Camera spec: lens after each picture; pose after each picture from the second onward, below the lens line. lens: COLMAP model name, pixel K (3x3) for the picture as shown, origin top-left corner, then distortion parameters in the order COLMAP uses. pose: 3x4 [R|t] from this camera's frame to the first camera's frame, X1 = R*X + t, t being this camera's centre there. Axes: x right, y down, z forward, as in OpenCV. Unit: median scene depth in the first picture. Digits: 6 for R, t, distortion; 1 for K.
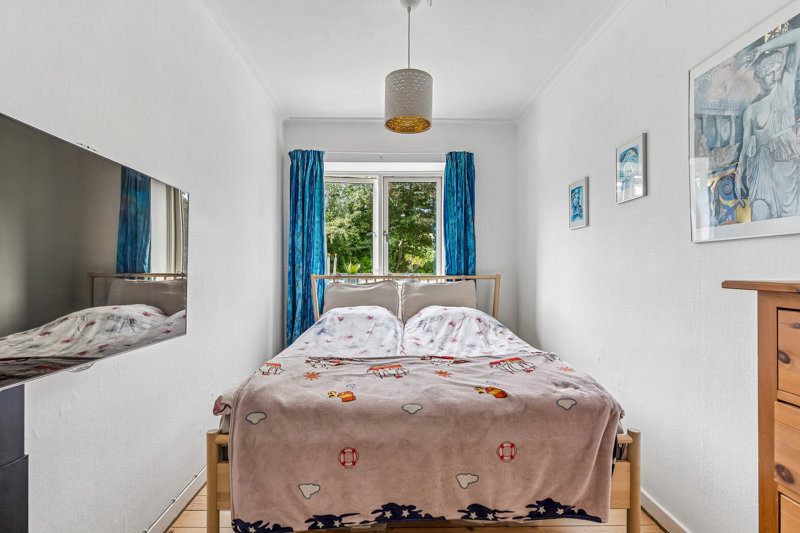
lens RADIAL K [[365.1, 0, 400.0], [0, 365.1, 266.5], [0, 0, 1]] dist [0.002025, 0.000733]
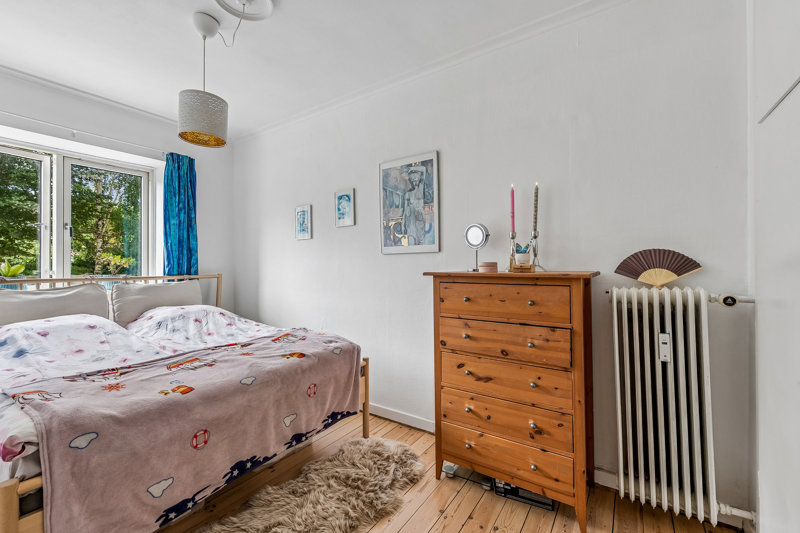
lens RADIAL K [[336.9, 0, 398.5], [0, 336.9, 255.5], [0, 0, 1]] dist [-0.000461, -0.000069]
pose [[0.574494, 0.022401, 0.818202, -0.622668], [0.003067, 0.999559, -0.029520, -0.003758], [-0.818503, 0.019469, 0.574173, -0.088740]]
